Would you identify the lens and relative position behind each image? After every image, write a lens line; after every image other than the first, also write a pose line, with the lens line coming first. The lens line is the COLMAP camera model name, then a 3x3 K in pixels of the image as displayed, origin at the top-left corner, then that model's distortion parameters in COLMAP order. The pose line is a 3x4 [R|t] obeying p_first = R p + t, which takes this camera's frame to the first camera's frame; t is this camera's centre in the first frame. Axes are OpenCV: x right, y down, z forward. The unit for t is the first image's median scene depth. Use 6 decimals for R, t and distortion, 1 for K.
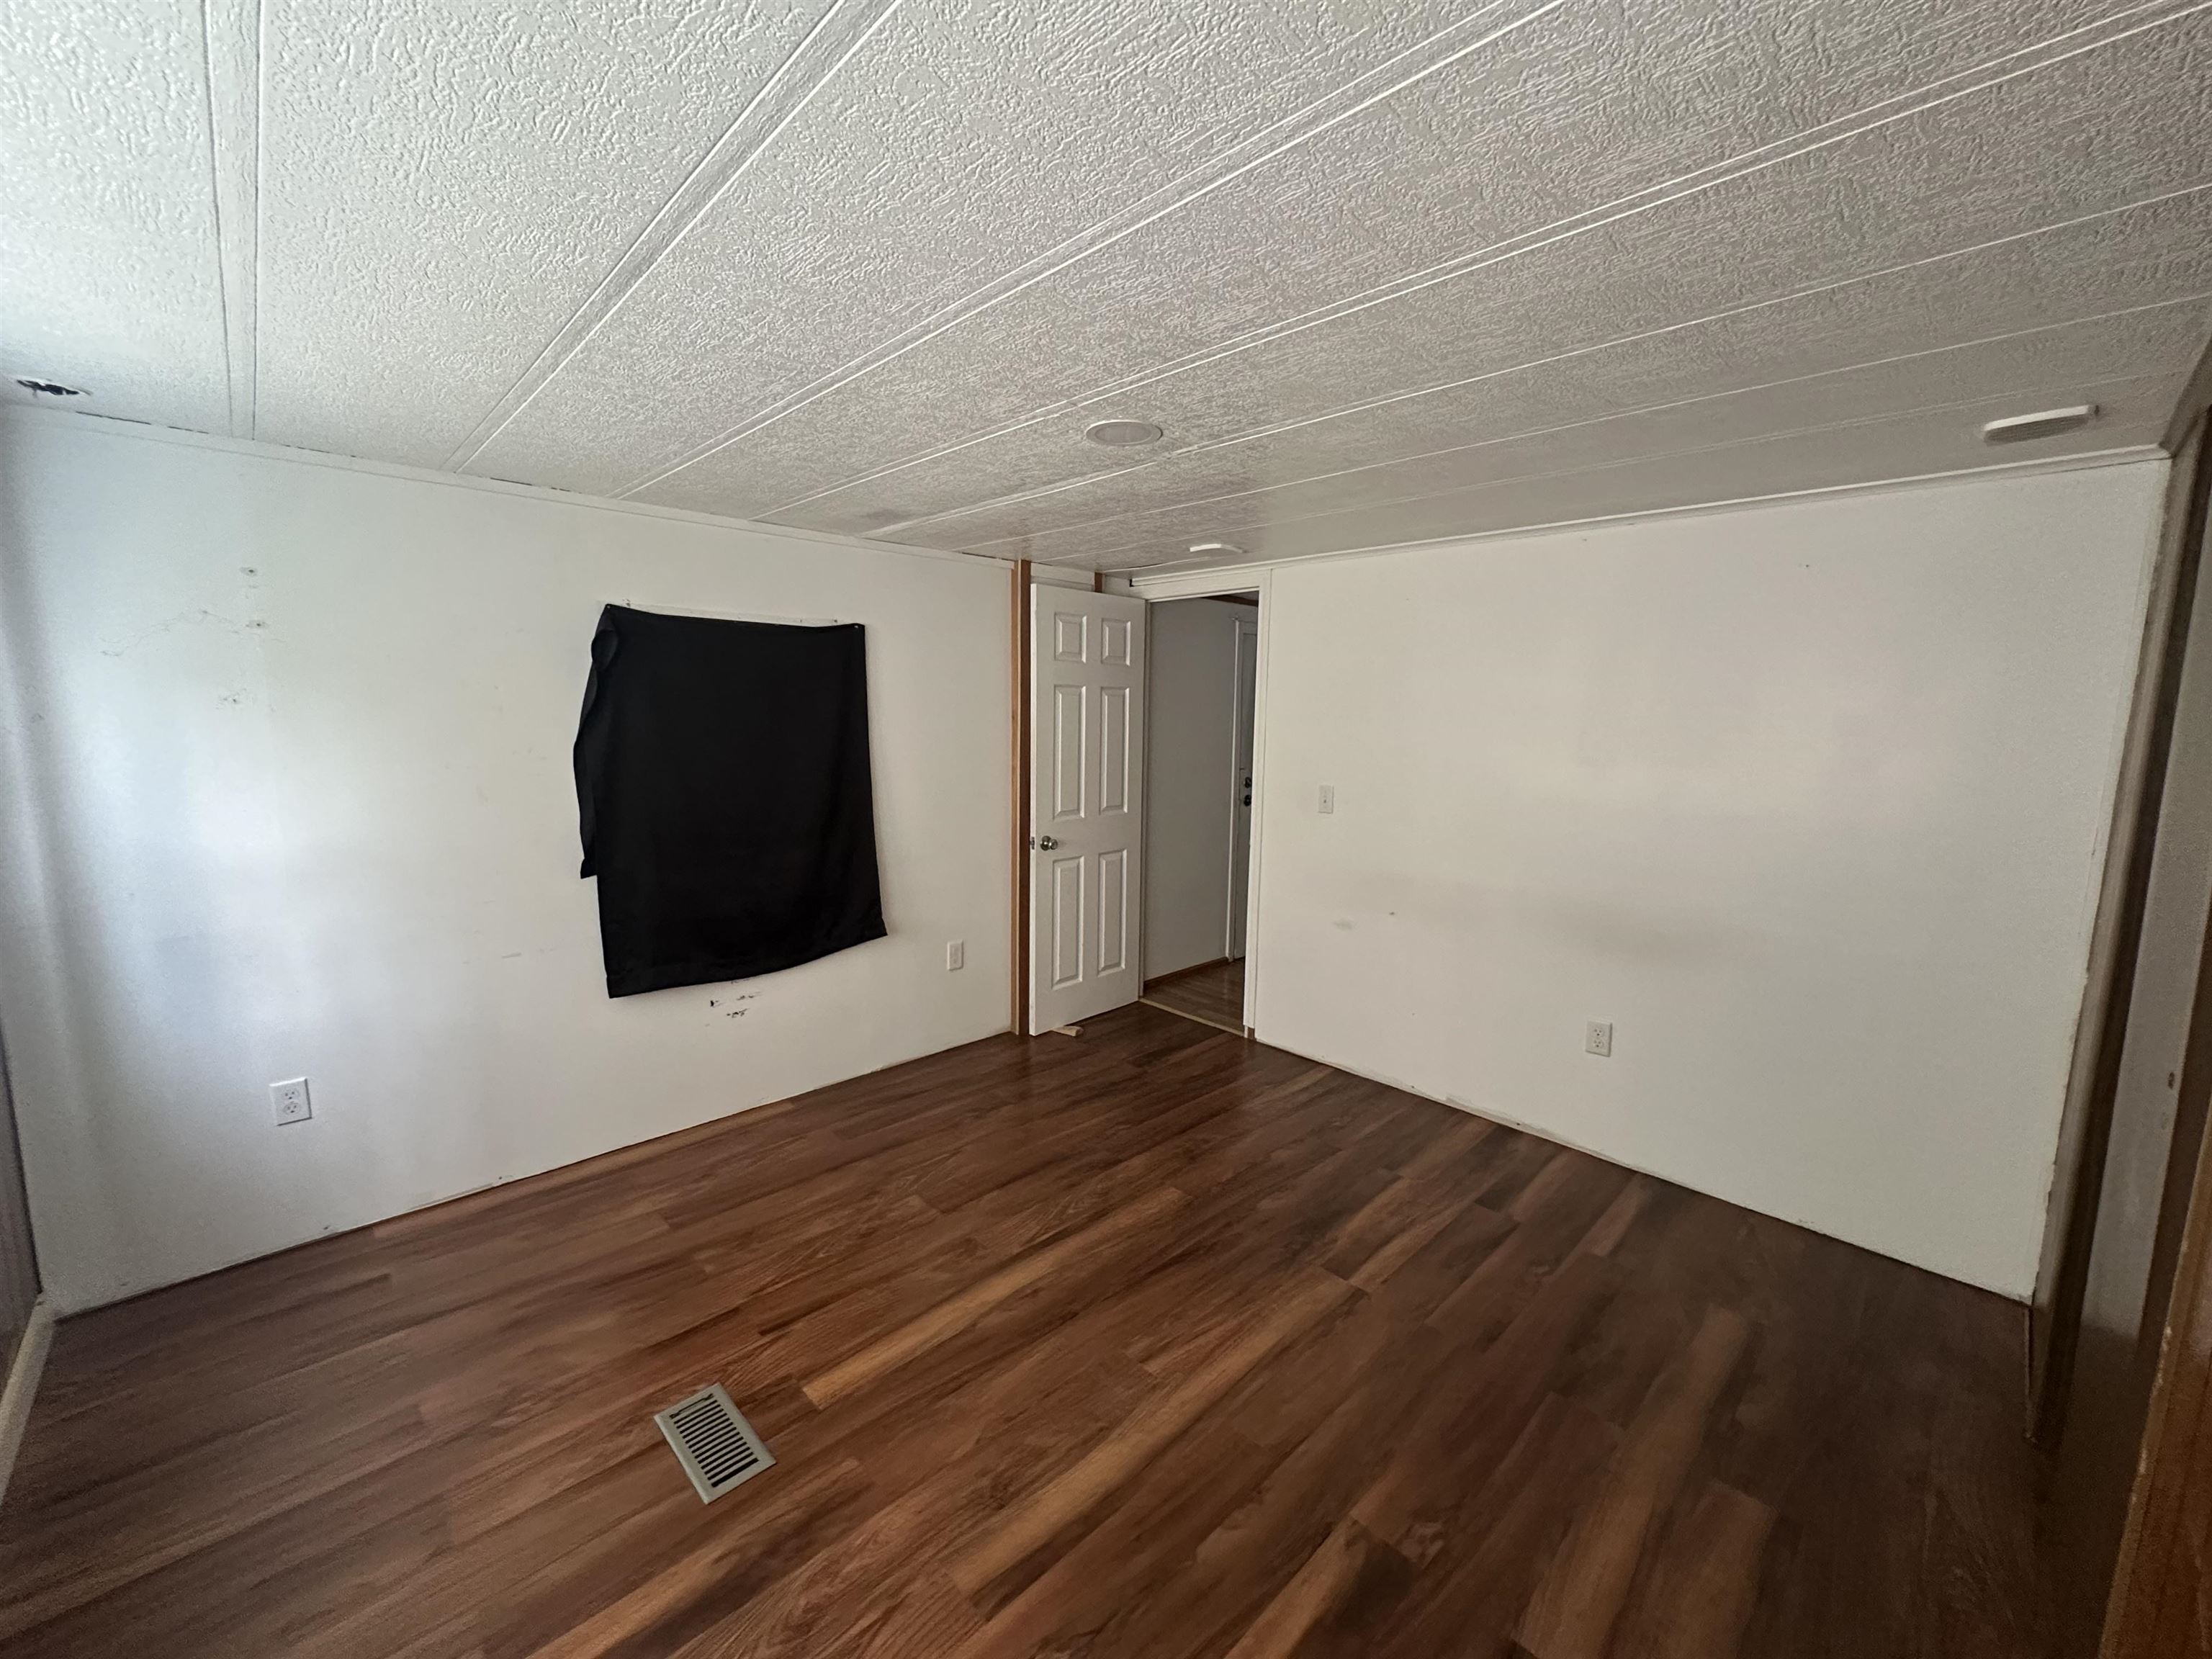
lens RADIAL K [[882.6, 0, 1107.4], [0, 882.6, 827.2], [0, 0, 1]] dist [-0.005255, 0.001166]
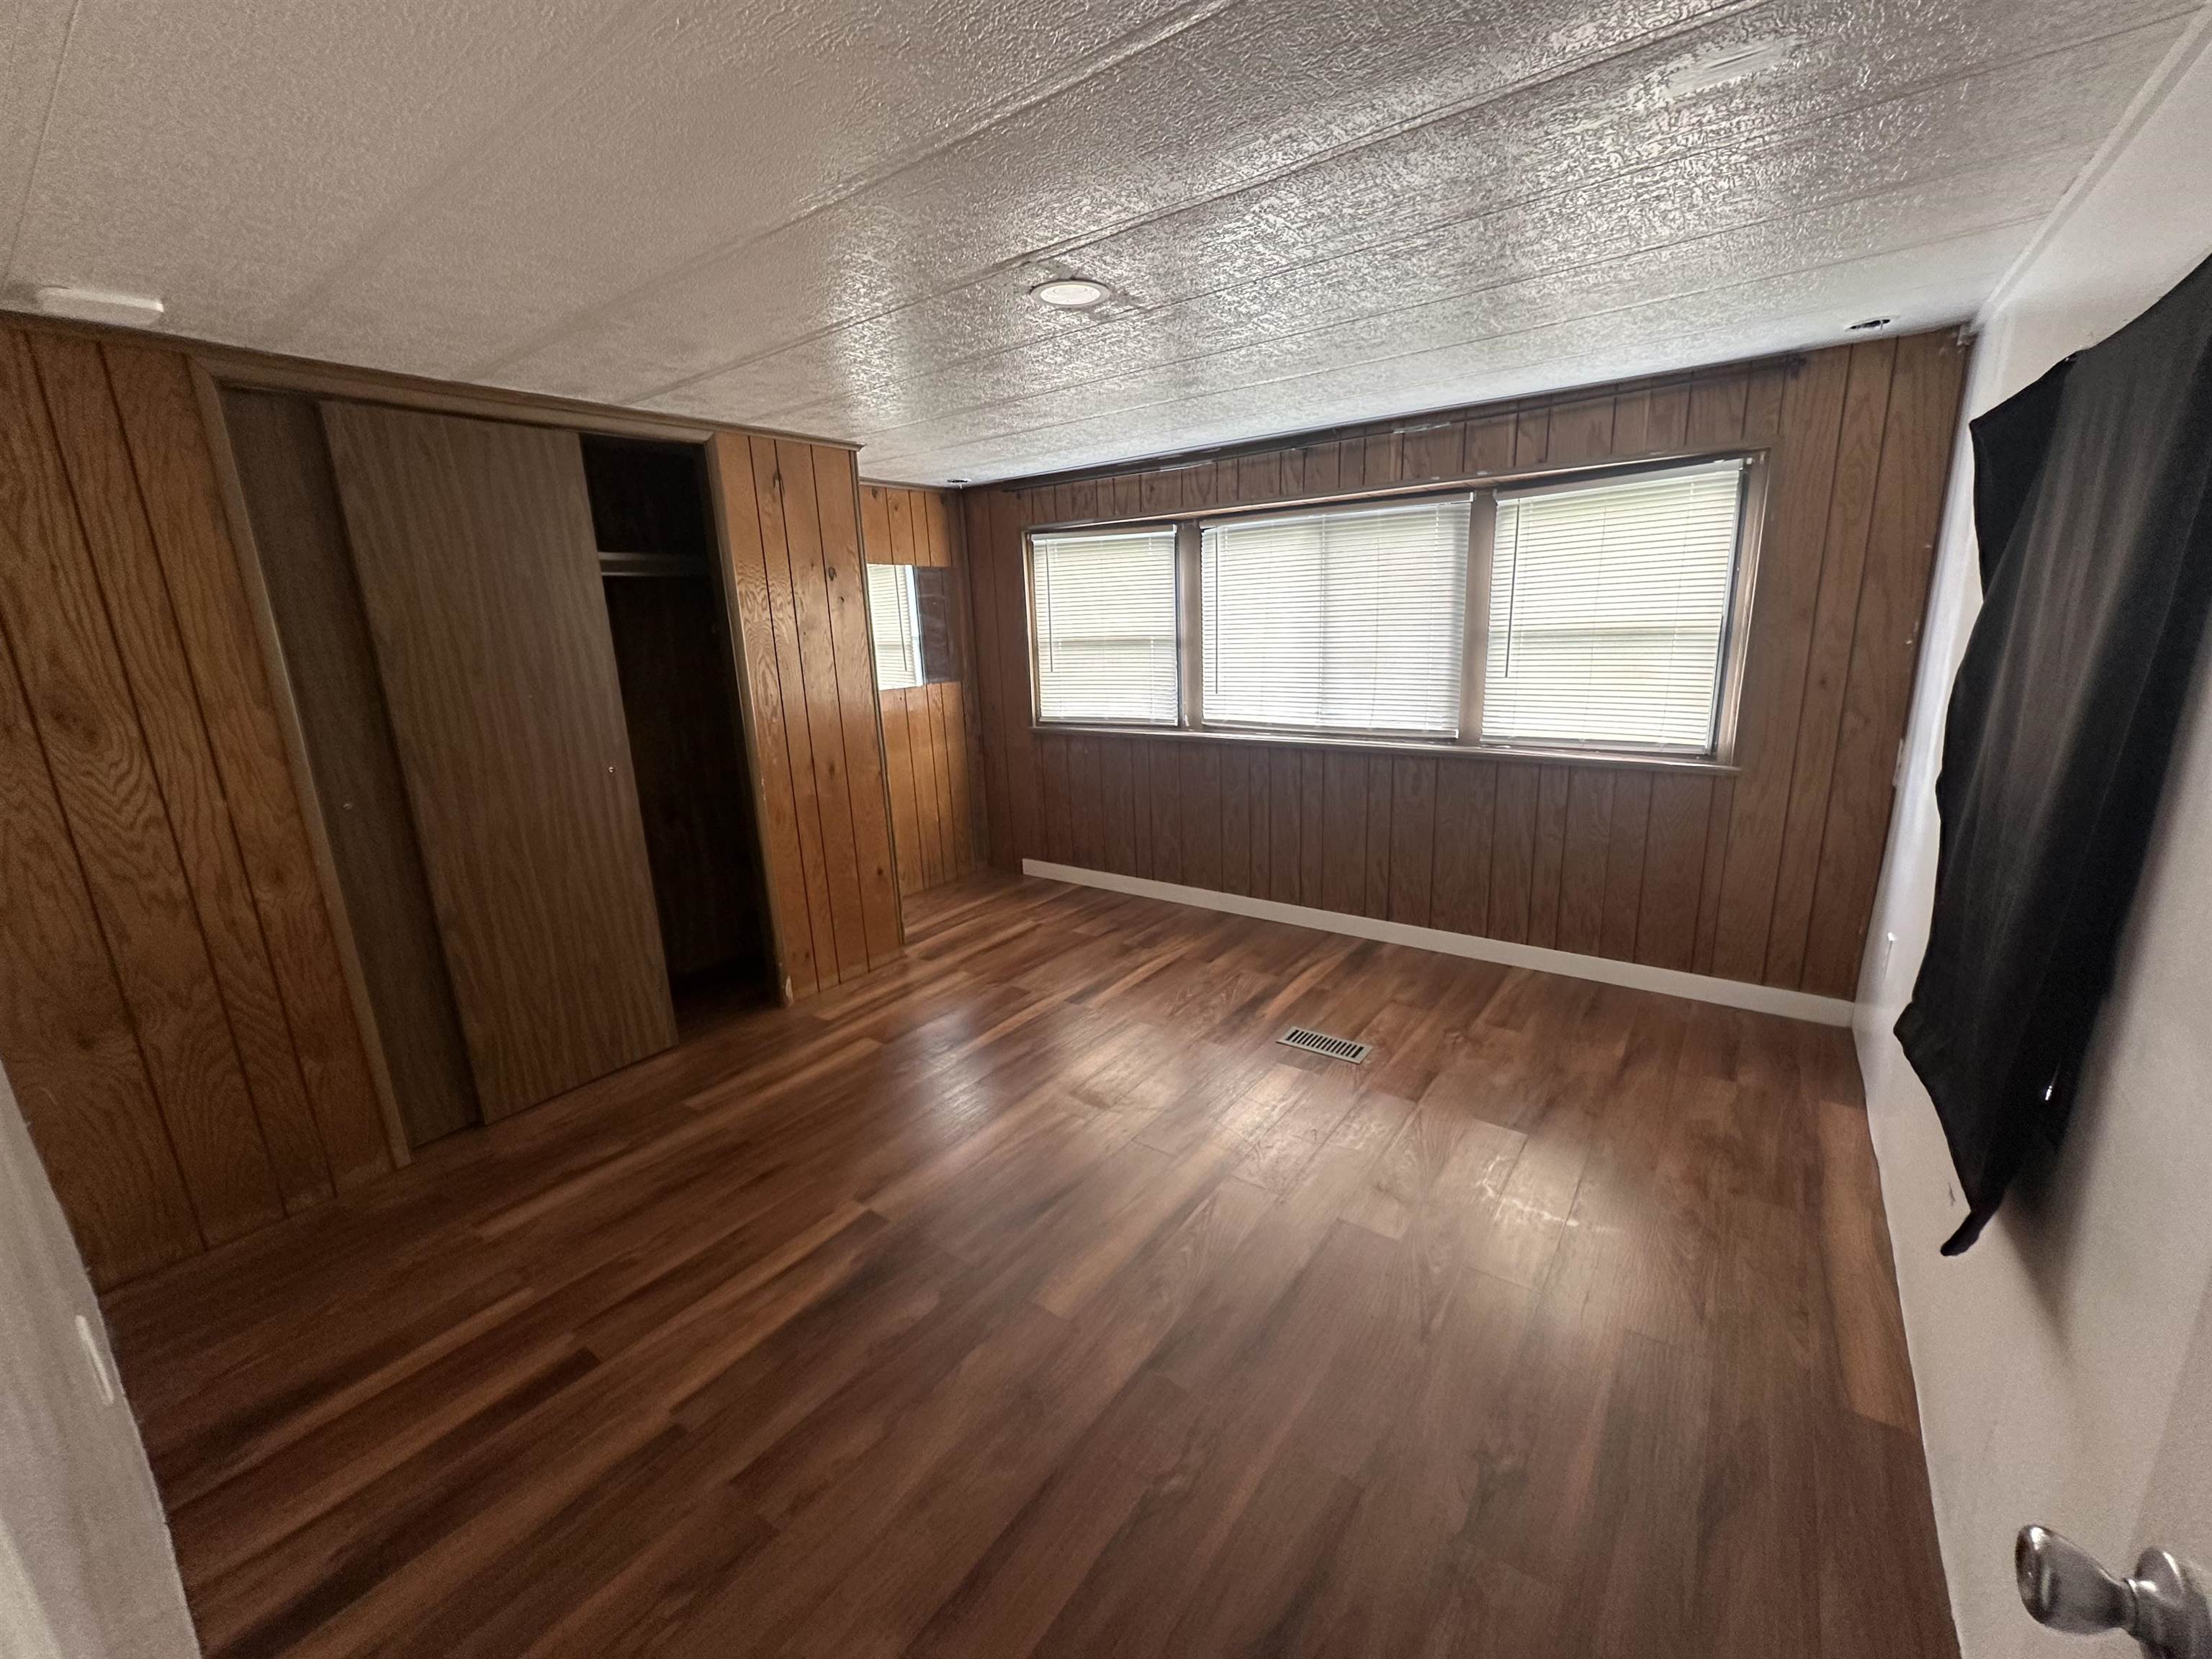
lens RADIAL K [[882.6, 0, 1102.5], [0, 882.6, 827.6], [0, 0, 1]] dist [-0.005255, 0.001166]
pose [[-0.985581, 0.069659, -0.154197, 0.126075], [0.009879, 0.933458, 0.358550, -0.189183], [0.168913, 0.351857, -0.920687, 1.600263]]
